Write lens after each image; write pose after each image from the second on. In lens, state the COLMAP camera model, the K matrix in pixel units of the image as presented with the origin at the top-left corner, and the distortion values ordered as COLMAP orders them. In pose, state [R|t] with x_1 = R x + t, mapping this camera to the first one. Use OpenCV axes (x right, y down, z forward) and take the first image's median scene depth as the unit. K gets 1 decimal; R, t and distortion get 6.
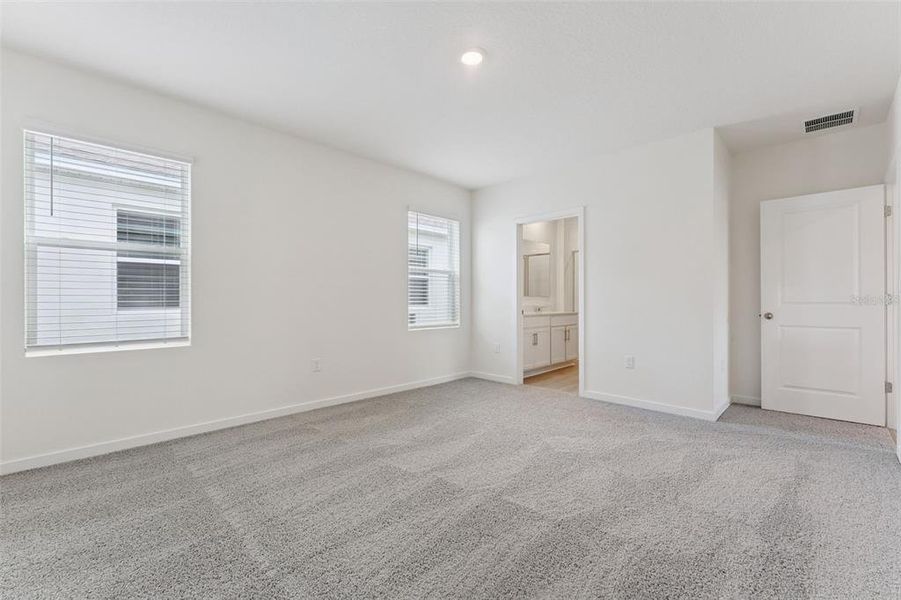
lens RADIAL K [[389.3, 0, 453.7], [0, 389.3, 298.1], [0, 0, 1]] dist [0.000217, 0.000136]
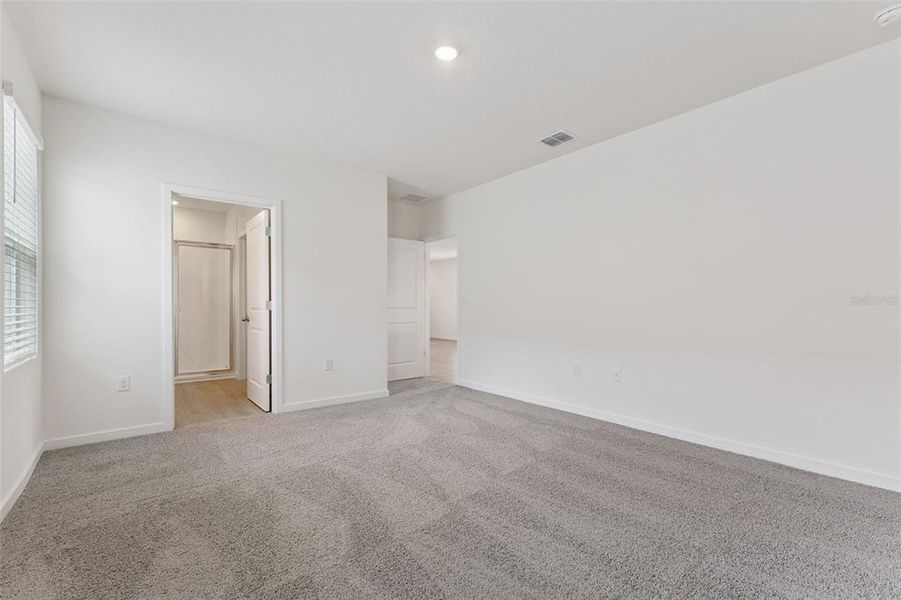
lens RADIAL K [[389.3, 0, 455.6], [0, 389.3, 303.2], [0, 0, 1]] dist [0.000217, 0.000136]
pose [[0.135768, 0.004652, 0.990730, -0.750600], [-0.001549, 0.999989, -0.004483, 0.003165], [-0.990740, -0.000926, 0.135773, 0.701137]]
